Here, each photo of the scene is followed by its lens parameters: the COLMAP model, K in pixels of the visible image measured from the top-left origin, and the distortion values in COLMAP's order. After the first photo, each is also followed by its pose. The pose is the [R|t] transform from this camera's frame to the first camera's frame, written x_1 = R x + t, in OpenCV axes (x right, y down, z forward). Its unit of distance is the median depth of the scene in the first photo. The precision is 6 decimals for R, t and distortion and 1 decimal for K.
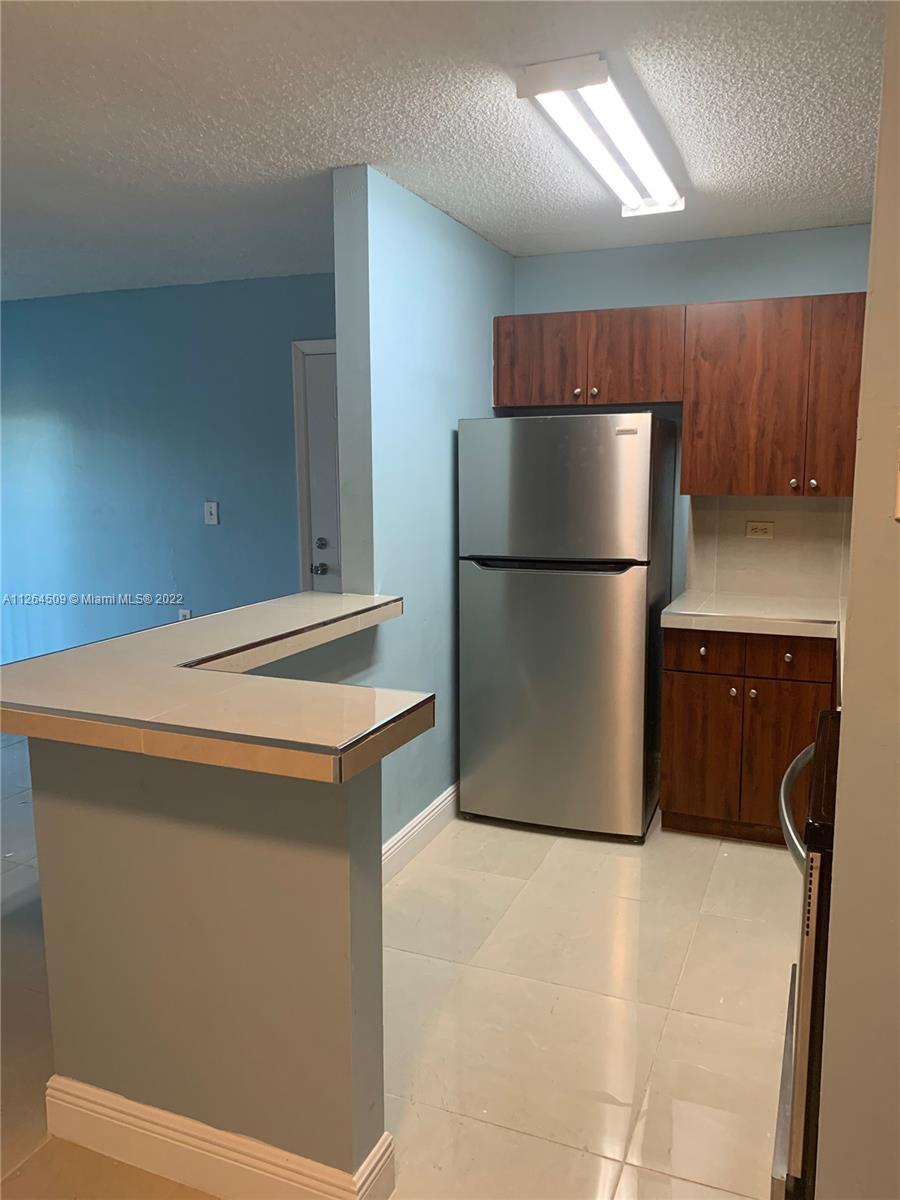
lens RADIAL K [[909.6, 0, 451.8], [0, 909.6, 590.7], [0, 0, 1]] dist [0.069049, -0.125183]
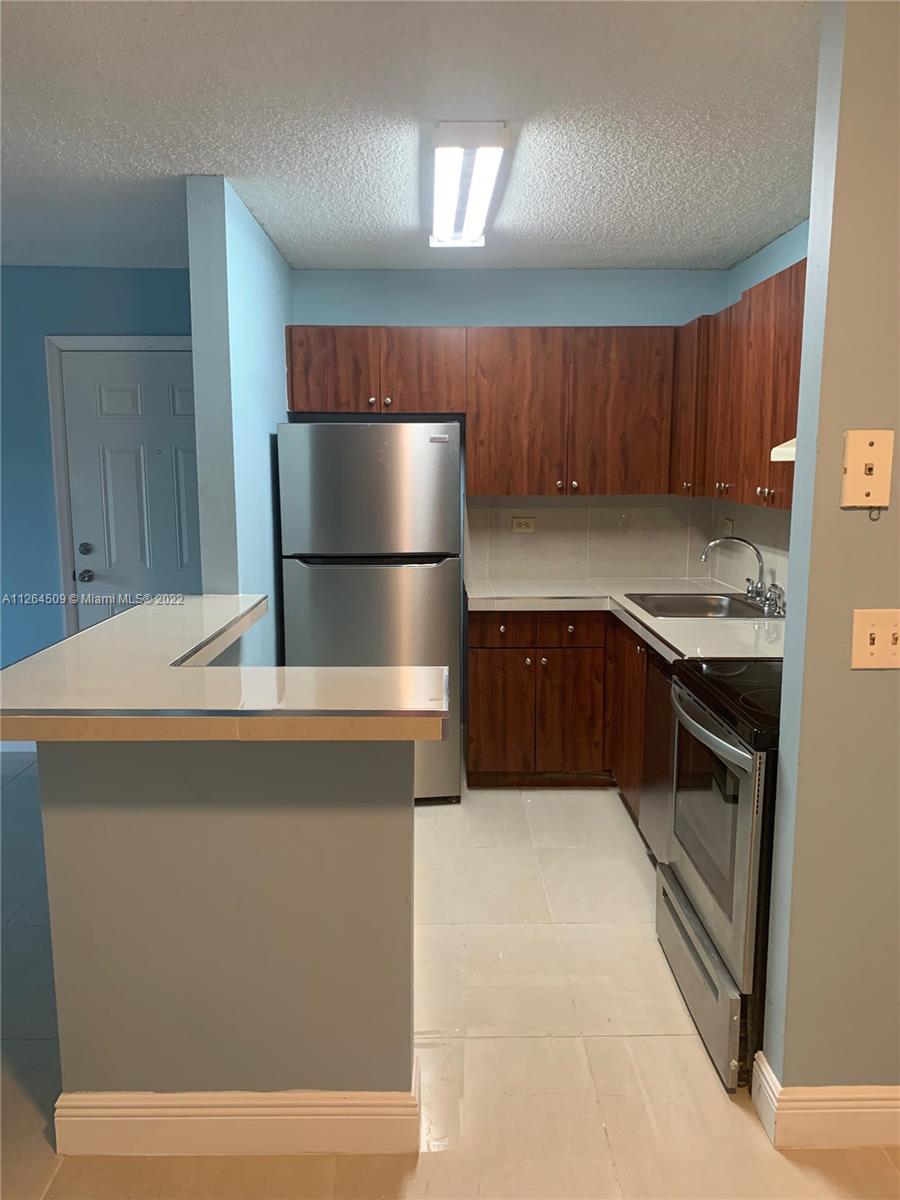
lens RADIAL K [[909.6, 0, 450.0], [0, 909.6, 600.0], [0, 0, 1]] dist [0.083666, -0.119315]
pose [[0.918521, -0.055024, 0.391525, -0.228095], [0.051546, 0.998482, 0.019397, 0.003048], [-0.391998, 0.002365, 0.919963, -0.038724]]
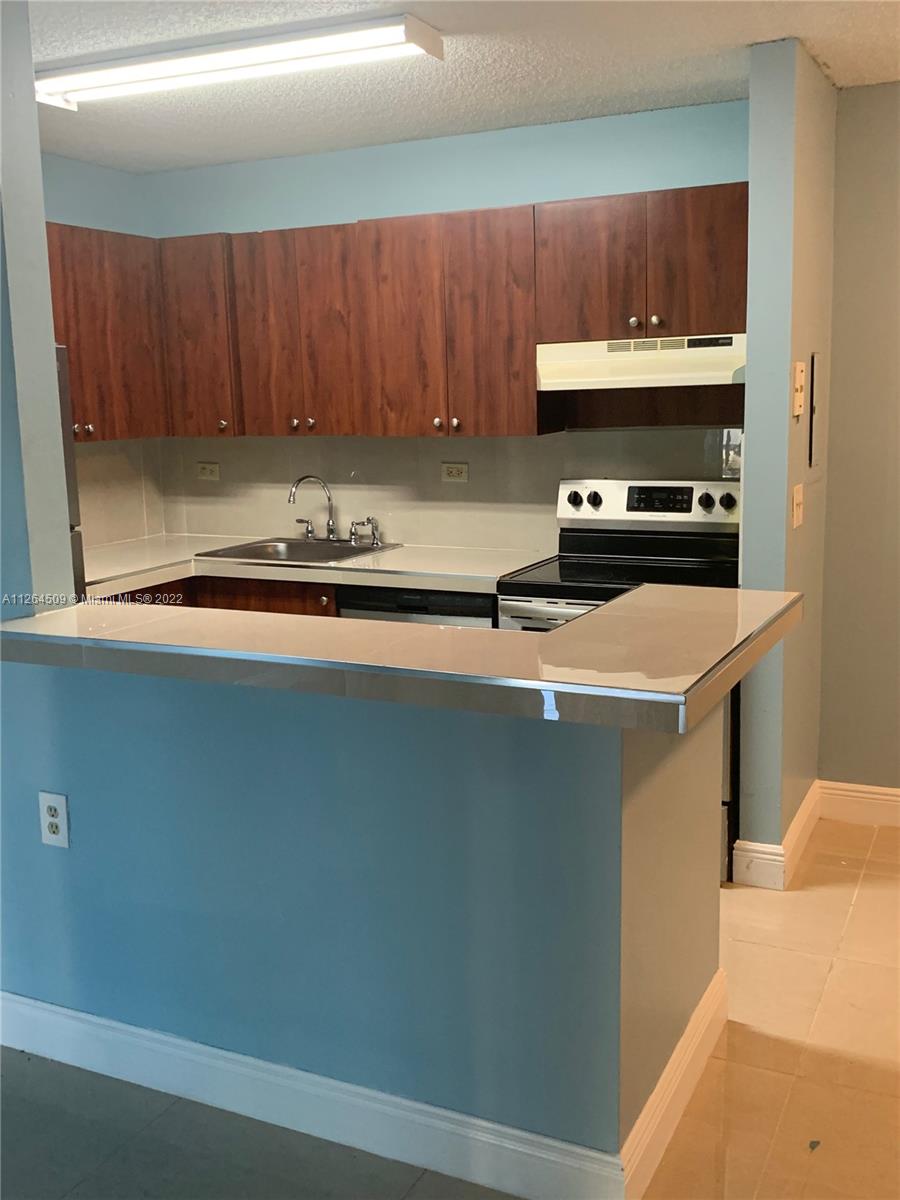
lens RADIAL K [[1124.2, 0, 451.8], [0, 1124.2, 586.2], [0, 0, 1]] dist [0.182120, -0.608655]
pose [[0.035054, -0.159772, 0.986531, -0.740737], [0.159637, 0.975358, 0.152290, -0.075247], [-0.986553, 0.152148, 0.059696, 0.575675]]
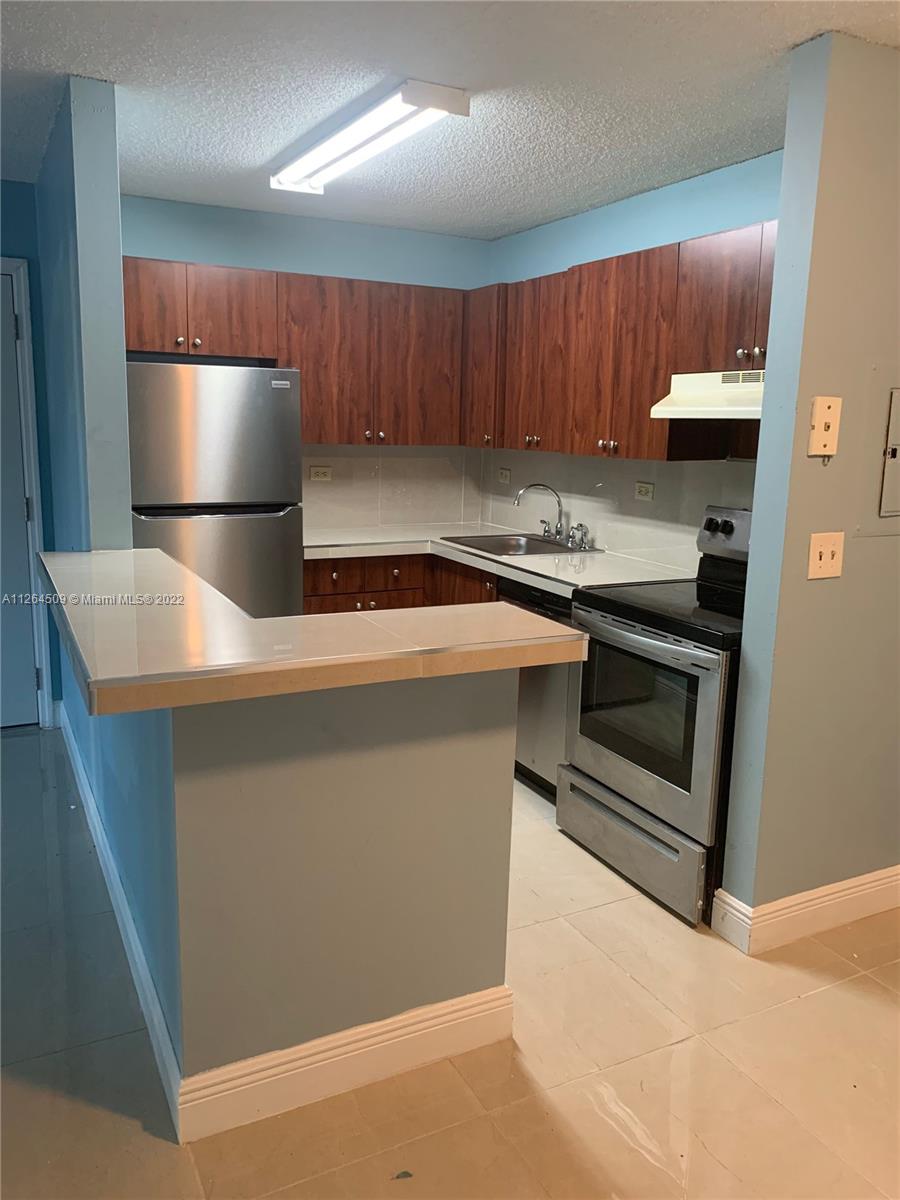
lens RADIAL K [[909.6, 0, 451.8], [0, 909.6, 590.7], [0, 0, 1]] dist [0.069049, -0.125183]
pose [[0.641601, -0.120891, 0.757452, -0.503285], [0.078569, 0.992666, 0.091879, -0.011307], [-0.763004, 0.000562, 0.646394, 0.113289]]
